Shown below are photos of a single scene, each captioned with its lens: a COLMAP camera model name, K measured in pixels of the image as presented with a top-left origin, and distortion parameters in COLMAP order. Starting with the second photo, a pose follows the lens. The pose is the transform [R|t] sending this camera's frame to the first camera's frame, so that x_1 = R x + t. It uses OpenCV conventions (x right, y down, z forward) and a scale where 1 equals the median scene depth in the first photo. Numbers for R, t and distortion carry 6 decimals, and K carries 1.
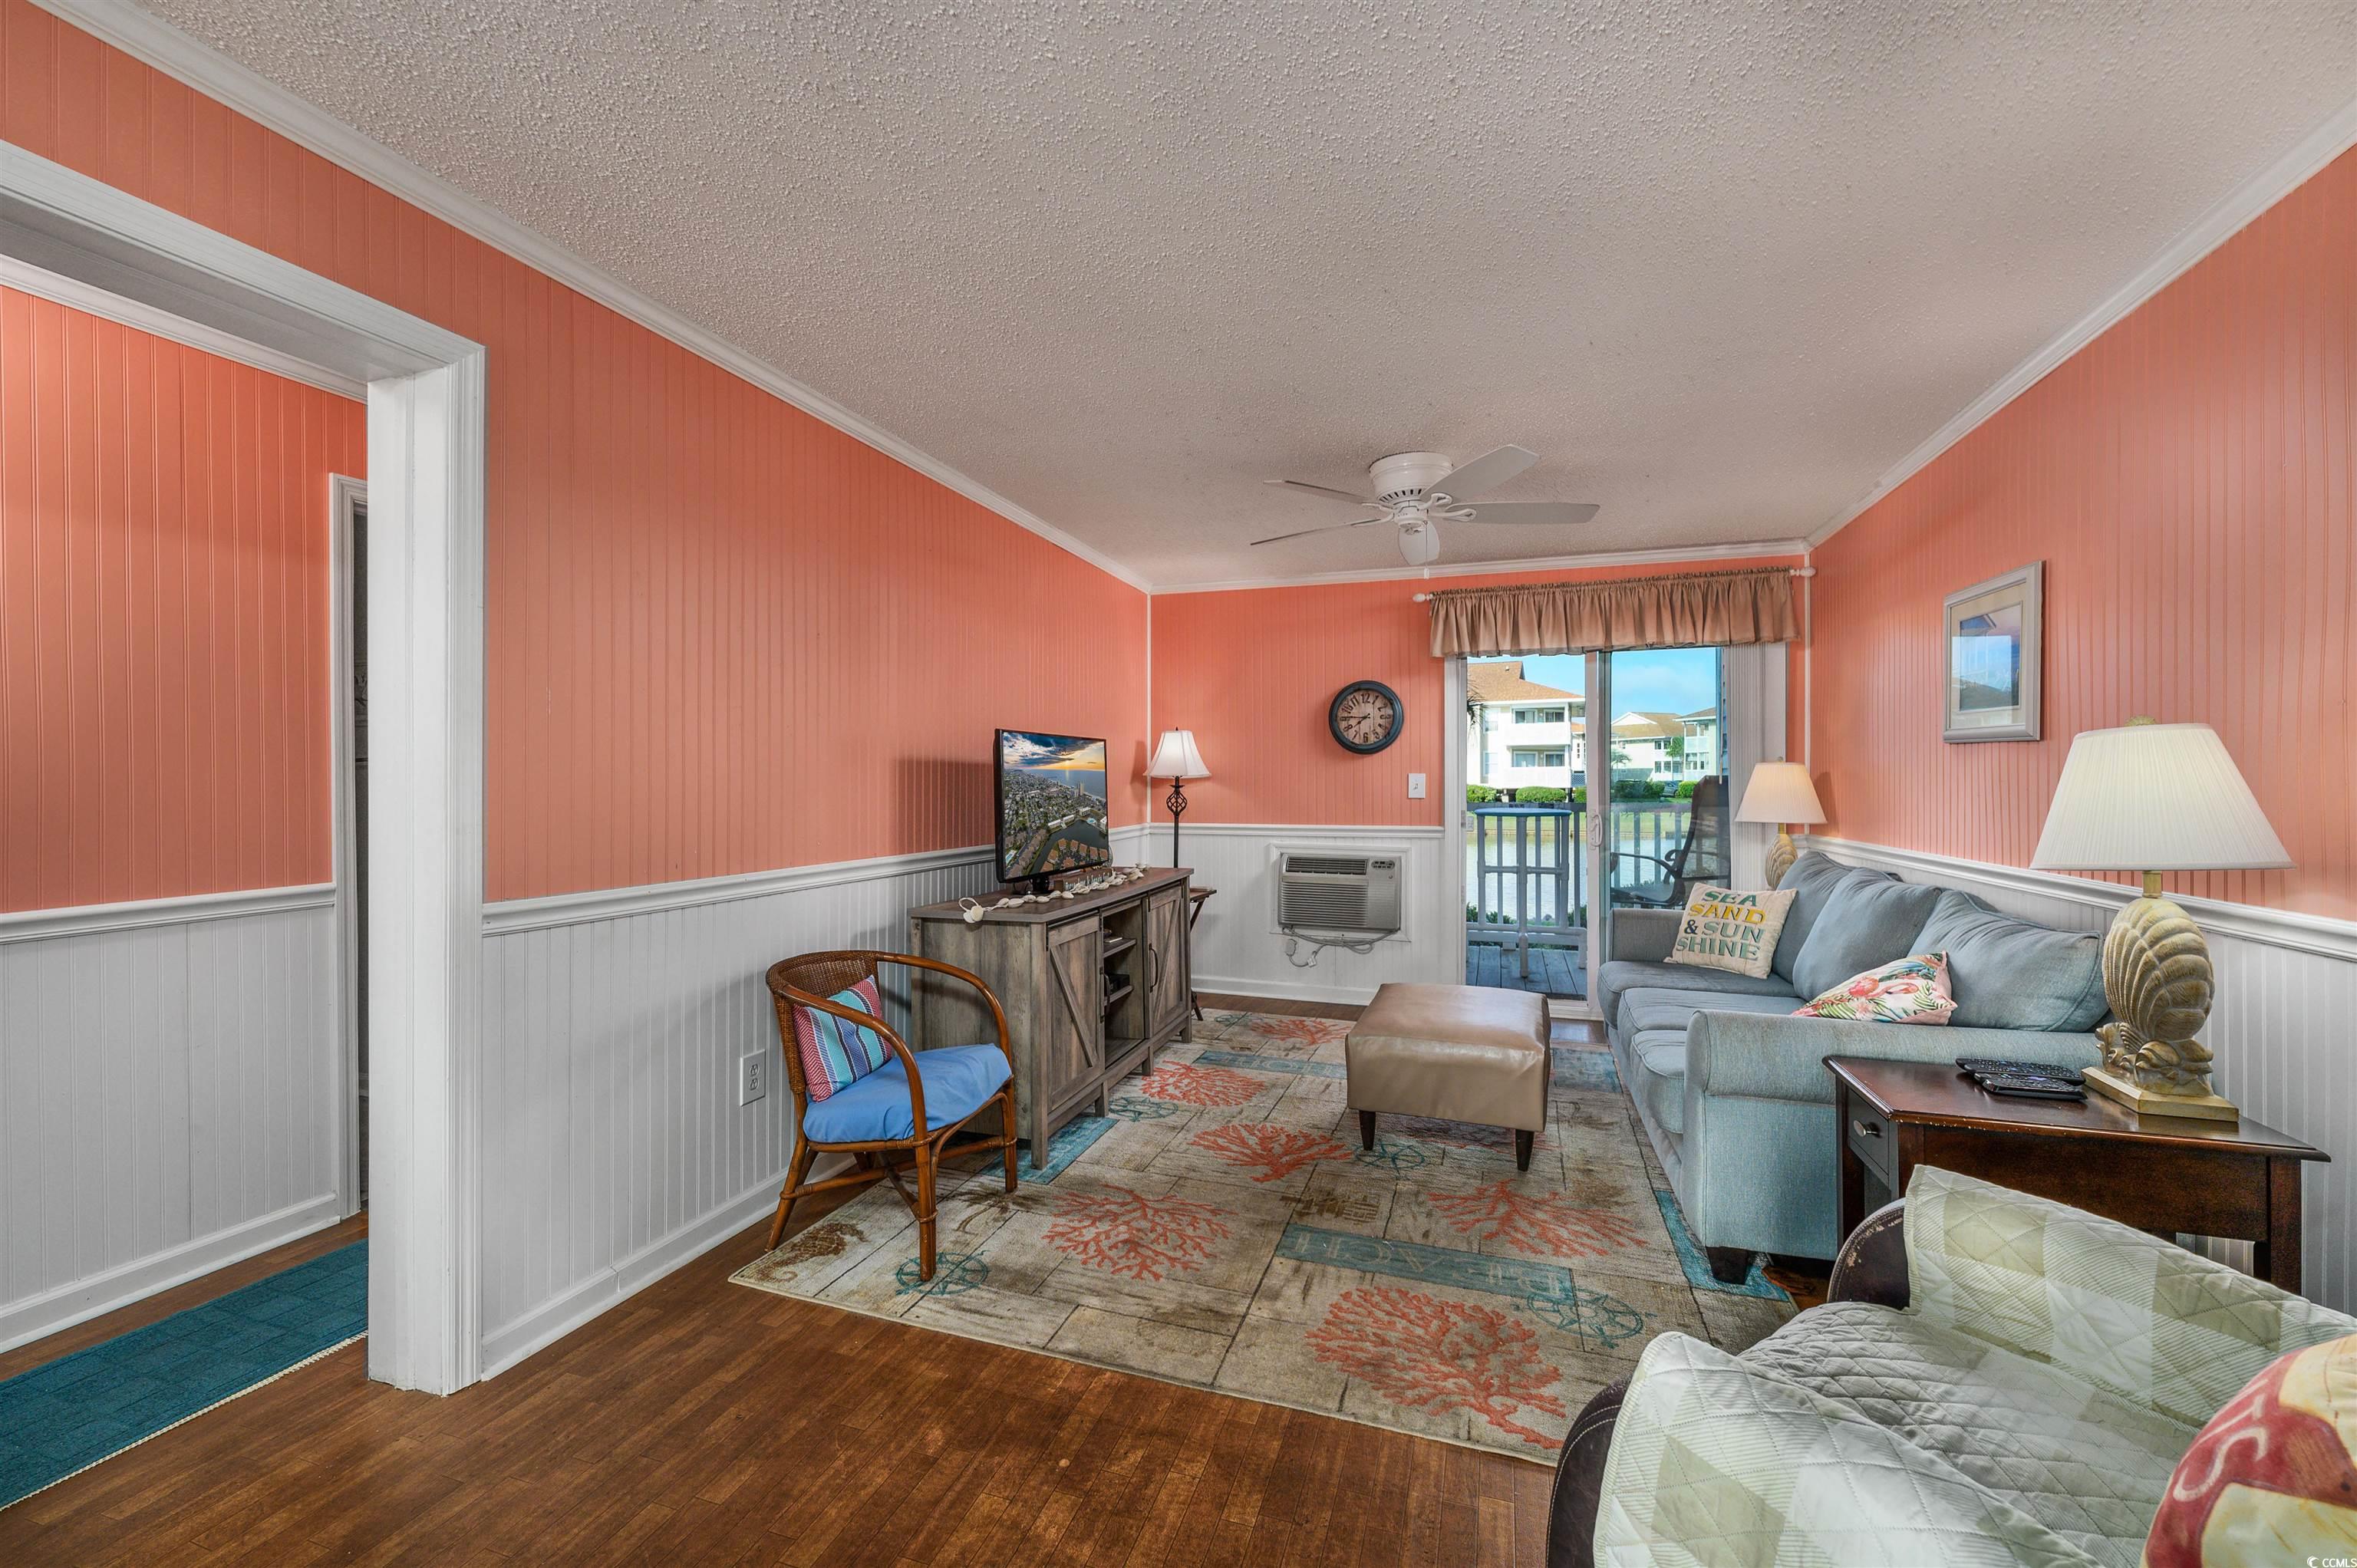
lens RADIAL K [[952.5, 0, 1169.9], [0, 952.5, 782.7], [0, 0, 1]] dist [0.000486, 0.000196]
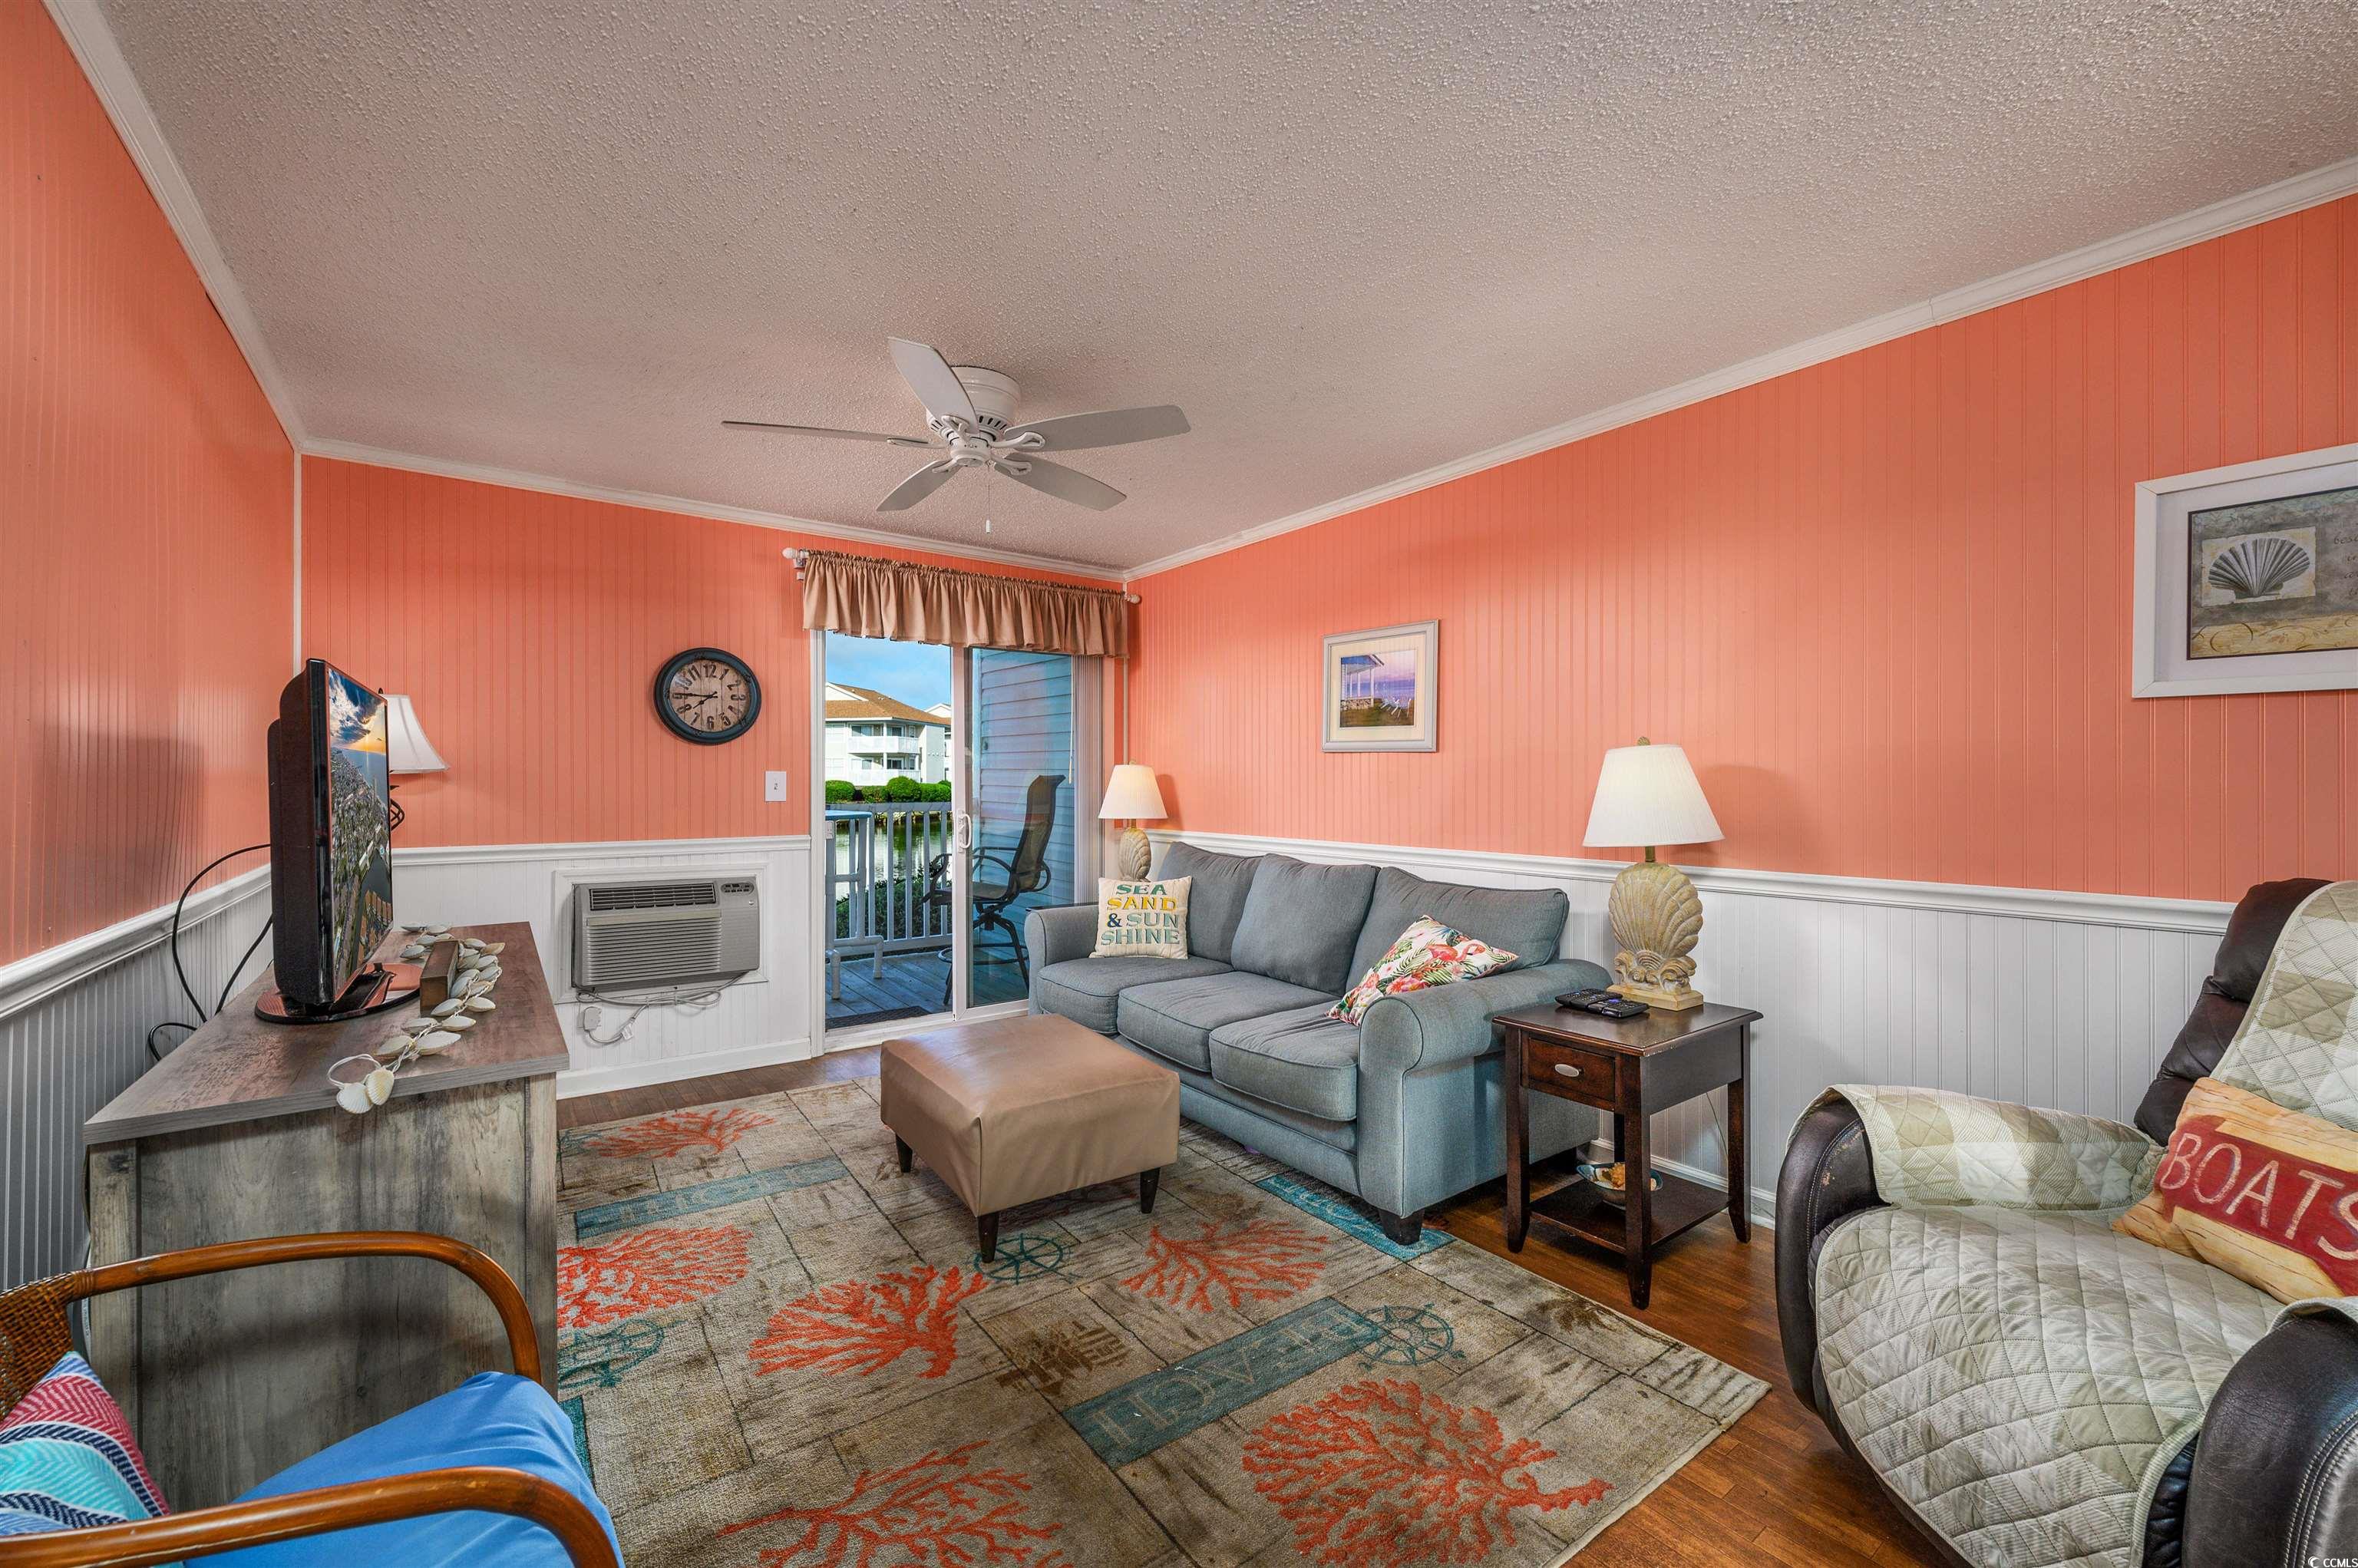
lens RADIAL K [[938.6, 0, 1179.0], [0, 938.6, 784.0], [0, 0, 1]] dist [-0.000886, -0.000035]
pose [[0.575278, 0.000248, 0.817958, -0.267651], [-0.000837, 1.000000, 0.000286, 0.001563], [-0.817958, -0.000849, 0.575278, 0.369686]]
